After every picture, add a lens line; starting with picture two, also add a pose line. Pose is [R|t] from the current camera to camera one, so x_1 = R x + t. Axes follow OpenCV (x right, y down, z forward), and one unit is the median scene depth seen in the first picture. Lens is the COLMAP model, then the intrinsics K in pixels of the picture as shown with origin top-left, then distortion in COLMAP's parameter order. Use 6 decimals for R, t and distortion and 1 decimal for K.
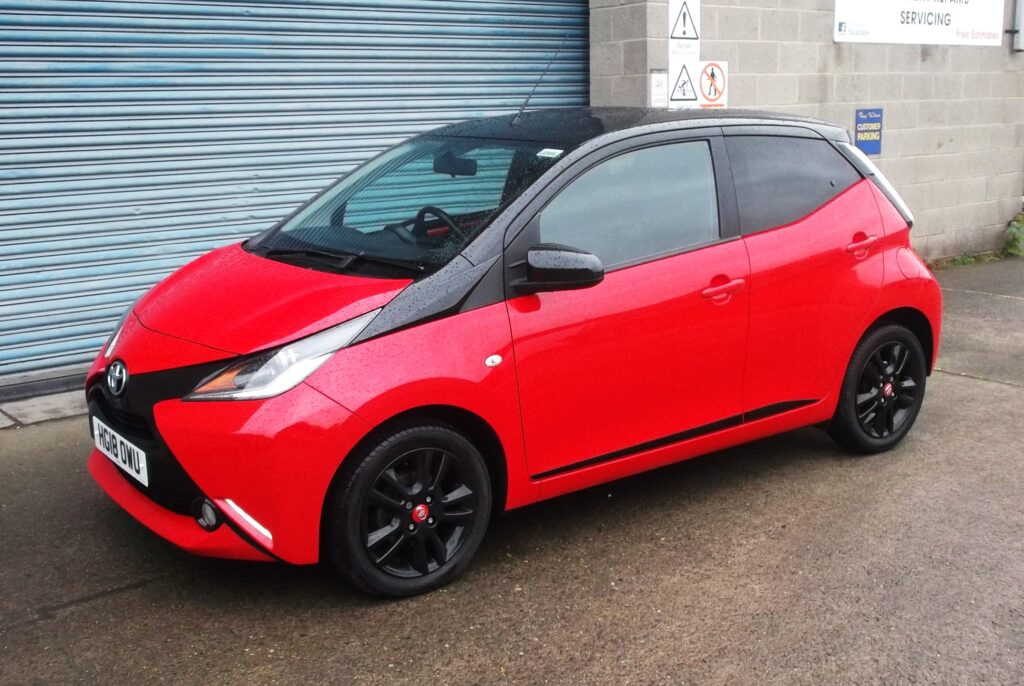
lens RADIAL K [[1166.4, 0, 514.4], [0, 1166.4, 341.4], [0, 0, 1]] dist [0.006336, 0.000000]
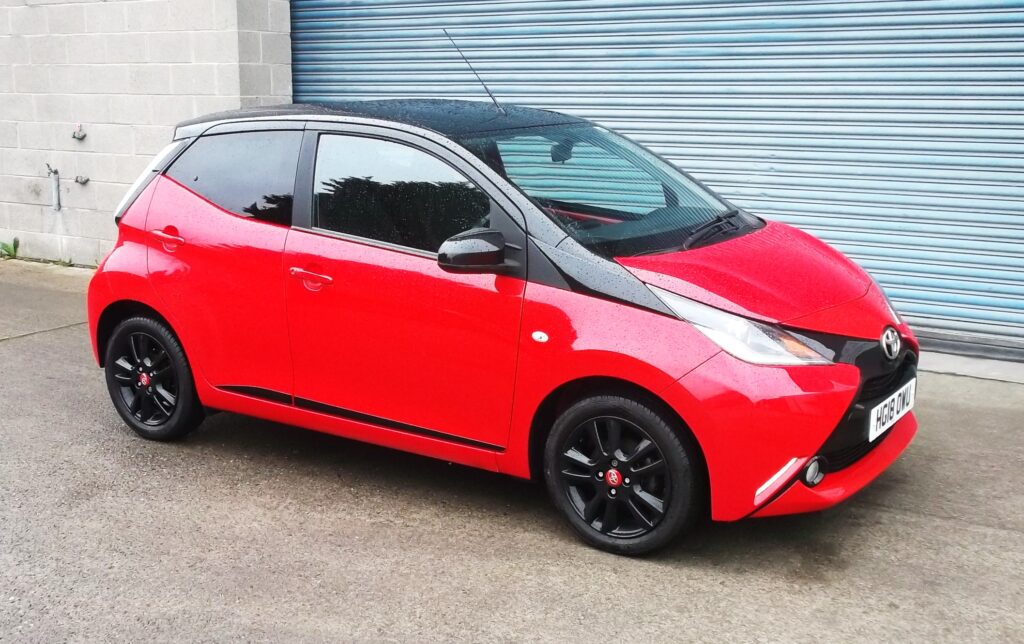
lens RADIAL K [[1197.6, 0, 508.9], [0, 1197.6, 320.1], [0, 0, 1]] dist [0.004087, 0.000000]
pose [[0.327944, 0.205267, -0.922127, 1.102167], [-0.198050, 0.969356, 0.145346, -0.167544], [0.923704, 0.134962, 0.358547, 0.653658]]
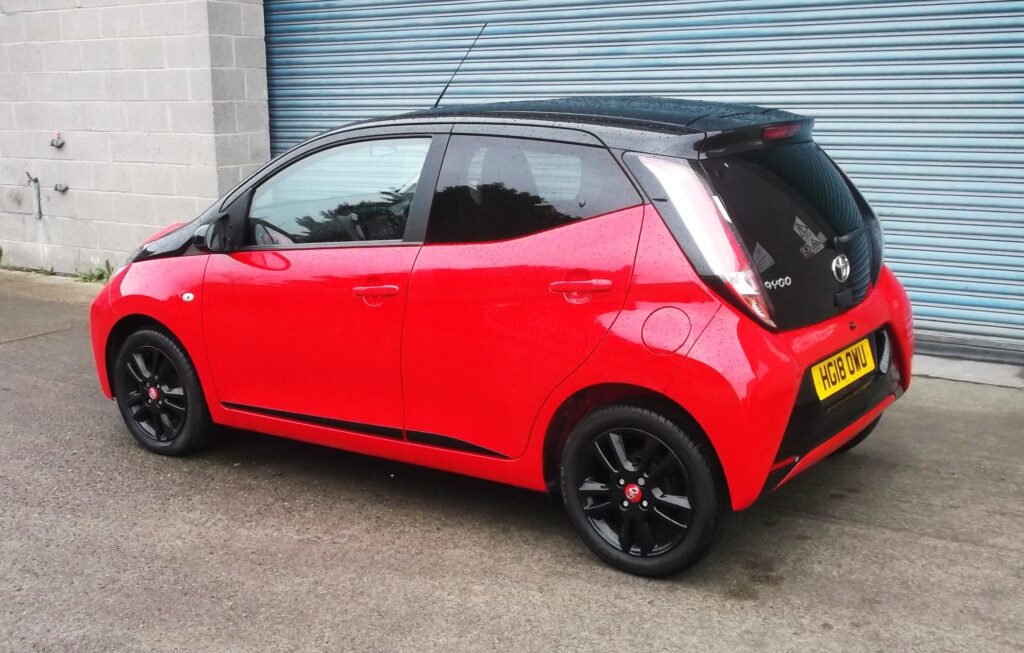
lens RADIAL K [[1180.2, 0, 513.5], [0, 1180.2, 329.2], [0, 0, 1]] dist [0.003097, 0.000000]
pose [[0.314002, 0.208158, -0.926322, 1.077855], [-0.184498, 0.970448, 0.155533, -0.179316], [0.931323, 0.122067, 0.343127, 0.741089]]
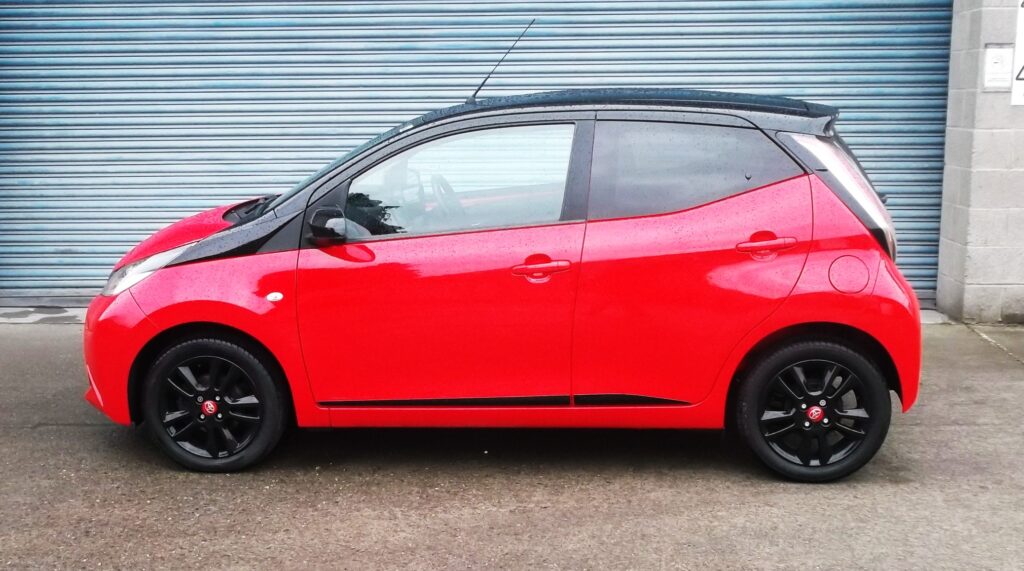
lens RADIAL K [[1249.9, 0, 520.2], [0, 1249.9, 310.3], [0, 0, 1]] dist [0.009380, 0.000000]
pose [[0.754630, 0.135055, -0.642101, 0.839160], [-0.140595, 0.989141, 0.042814, -0.050679], [0.640911, 0.057968, 0.765423, 0.140342]]
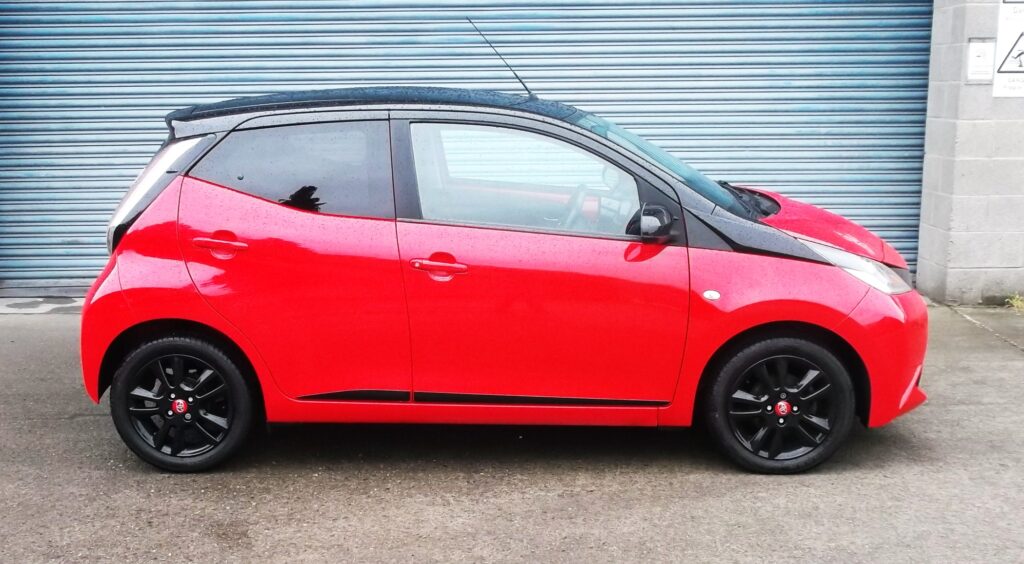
lens RADIAL K [[1201.9, 0, 507.6], [0, 1201.9, 309.7], [0, 0, 1]] dist [0.008034, 0.000000]
pose [[0.780468, 0.138180, -0.609734, 0.763306], [-0.133614, 0.989602, 0.053239, -0.046784], [0.610751, 0.039918, 0.790816, 0.091515]]
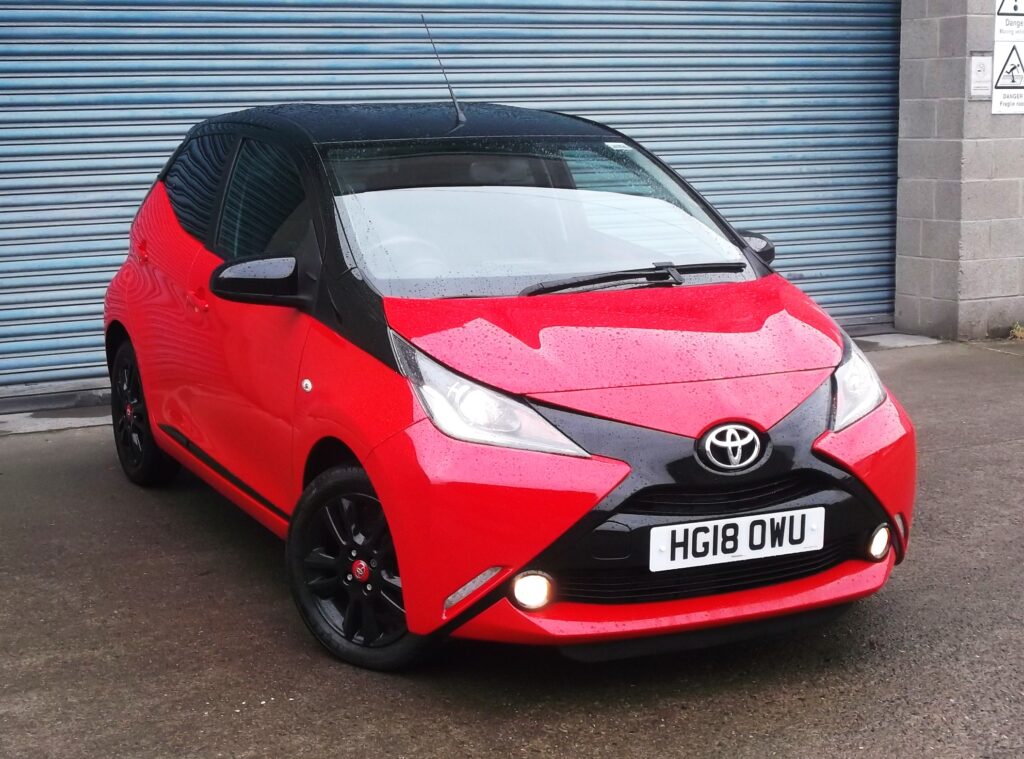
lens RADIAL K [[1792.4, 0, 509.7], [0, 1792.4, 380.6], [0, 0, 1]] dist [-0.002195, 0.000000]
pose [[0.981559, 0.040490, -0.186821, 0.072400], [-0.047357, 0.998351, -0.032438, 0.108417], [0.185199, 0.040687, 0.981858, -0.564576]]
